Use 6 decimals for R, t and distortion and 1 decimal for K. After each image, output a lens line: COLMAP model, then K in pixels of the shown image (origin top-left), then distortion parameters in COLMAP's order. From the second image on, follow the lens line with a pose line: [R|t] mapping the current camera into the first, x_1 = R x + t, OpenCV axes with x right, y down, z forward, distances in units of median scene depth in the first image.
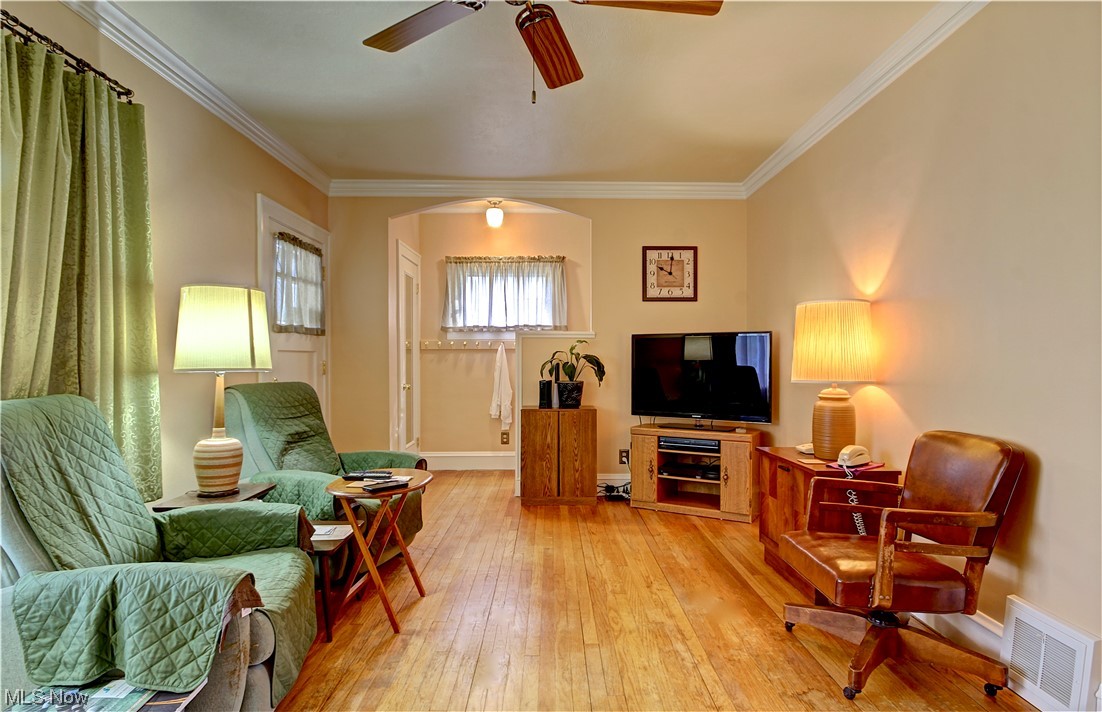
lens RADIAL K [[578.9, 0, 557.0], [0, 578.9, 366.4], [0, 0, 1]] dist [0.005173, 0.001461]
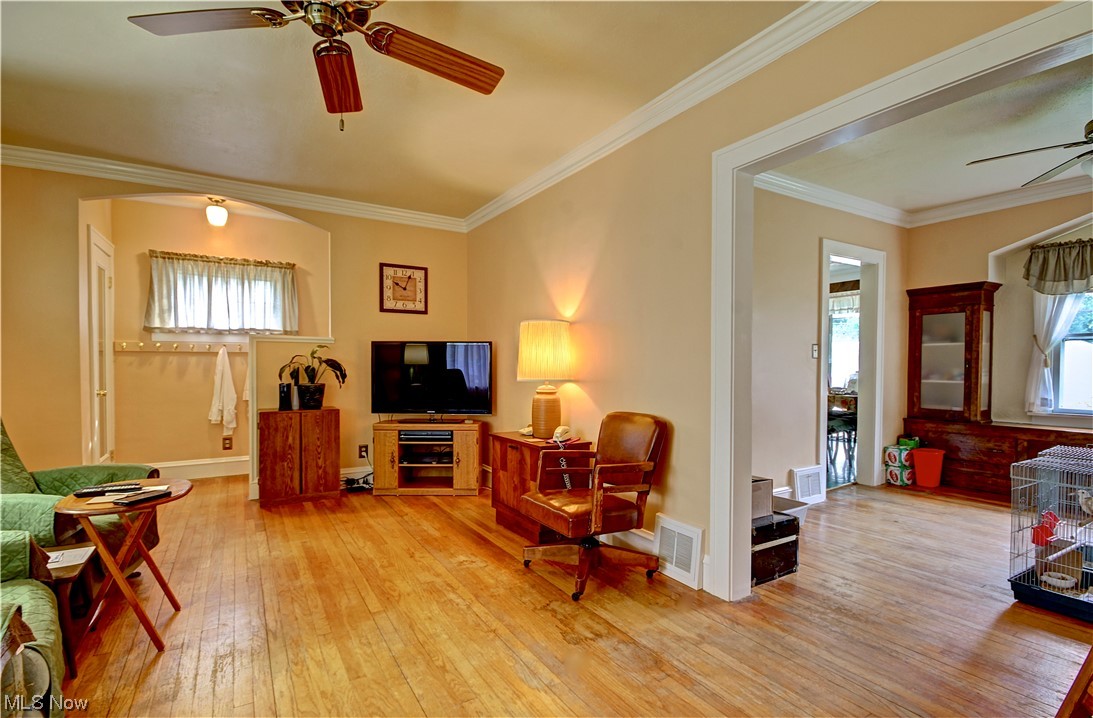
lens RADIAL K [[517.1, 0, 541.9], [0, 517.1, 374.0], [0, 0, 1]] dist [-0.004604, -0.003875]
pose [[0.858902, -0.004461, 0.512120, -0.148015], [0.001645, 0.999981, 0.005952, 0.004286], [-0.512137, -0.004270, 0.858893, -0.031325]]
